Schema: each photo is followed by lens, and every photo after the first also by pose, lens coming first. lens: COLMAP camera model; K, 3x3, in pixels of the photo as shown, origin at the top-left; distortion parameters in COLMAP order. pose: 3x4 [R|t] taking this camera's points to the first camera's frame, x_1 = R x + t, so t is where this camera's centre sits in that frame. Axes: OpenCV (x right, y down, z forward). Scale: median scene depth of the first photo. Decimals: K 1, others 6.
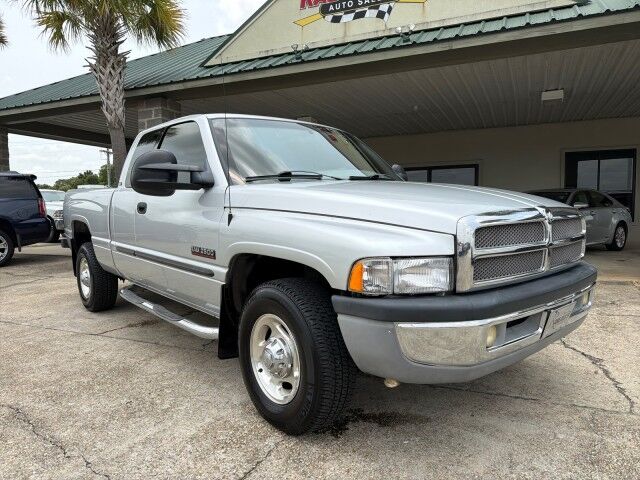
lens RADIAL K [[453.8, 0, 321.9], [0, 453.8, 240.6], [0, 0, 1]] dist [0.057572, -0.084979]
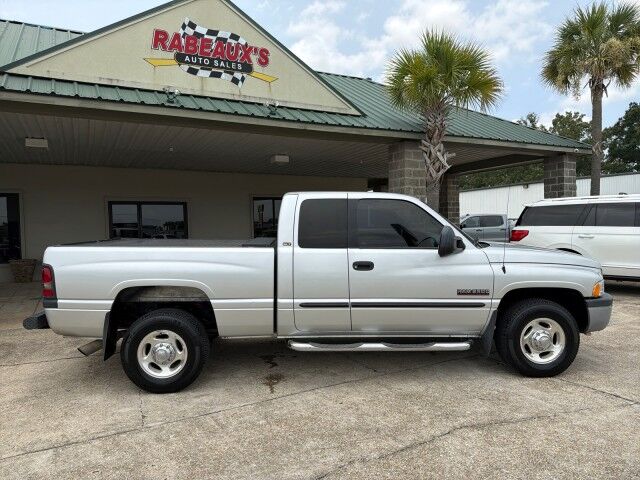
lens RADIAL K [[453.8, 0, 321.9], [0, 453.8, 240.6], [0, 0, 1]] dist [0.057572, -0.084979]
pose [[0.594472, -0.028402, 0.803615, -0.647035], [0.072065, 0.997236, -0.018065, -0.056911], [-0.800881, 0.068651, 0.594876, 0.167893]]
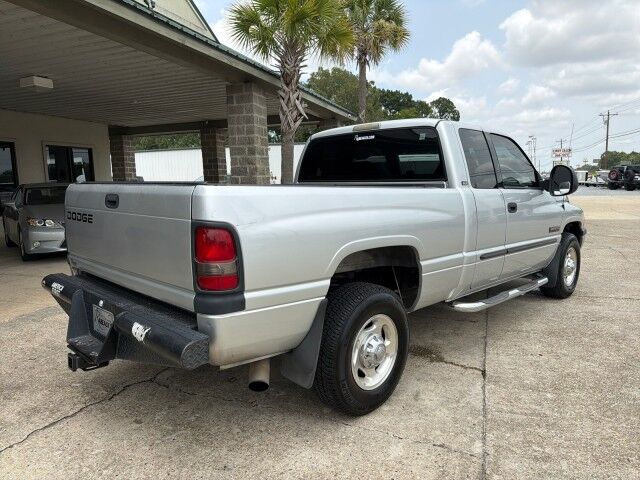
lens RADIAL K [[453.8, 0, 321.9], [0, 453.8, 240.6], [0, 0, 1]] dist [0.057572, -0.084979]
pose [[-0.096563, -0.113854, 0.988794, -0.659433], [0.090598, 0.988307, 0.122646, -0.077309], [-0.991195, 0.101425, -0.085119, 0.710701]]
